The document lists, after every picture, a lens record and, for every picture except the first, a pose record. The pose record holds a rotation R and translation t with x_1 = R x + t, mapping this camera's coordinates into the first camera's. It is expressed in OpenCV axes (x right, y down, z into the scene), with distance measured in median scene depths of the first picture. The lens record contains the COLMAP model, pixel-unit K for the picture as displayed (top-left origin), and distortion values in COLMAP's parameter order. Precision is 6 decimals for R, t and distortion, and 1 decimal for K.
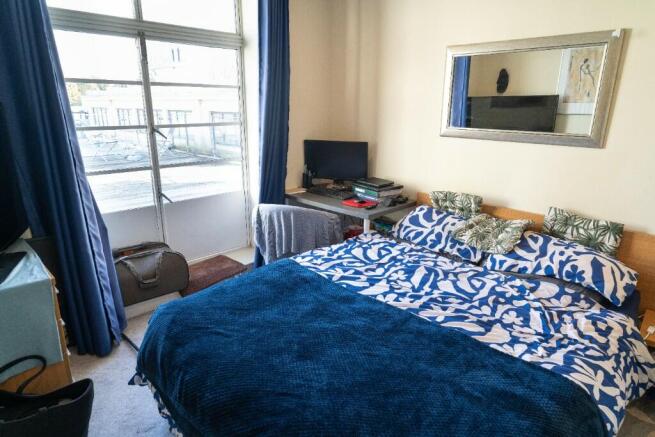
lens RADIAL K [[395.1, 0, 315.8], [0, 395.1, 216.7], [0, 0, 1]] dist [-0.002162, 0.002109]
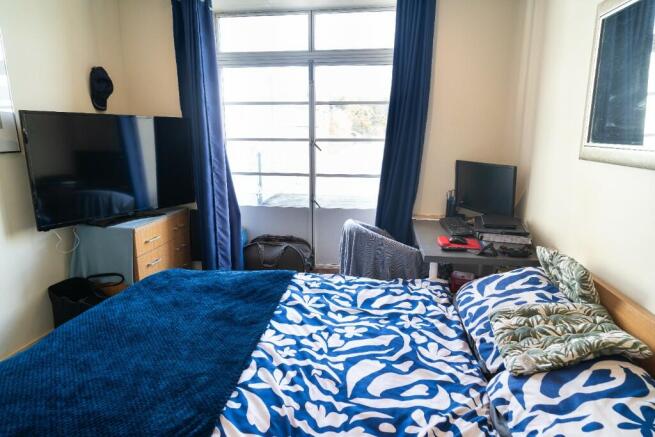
lens RADIAL K [[380.4, 0, 327.5], [0, 380.4, 218.5], [0, 0, 1]] dist [0.003719, 0.000810]
pose [[0.618492, 0.165891, -0.768081, 0.656338], [-0.214315, 0.976016, 0.038226, -0.071039], [0.756001, 0.140969, 0.639211, 0.452156]]
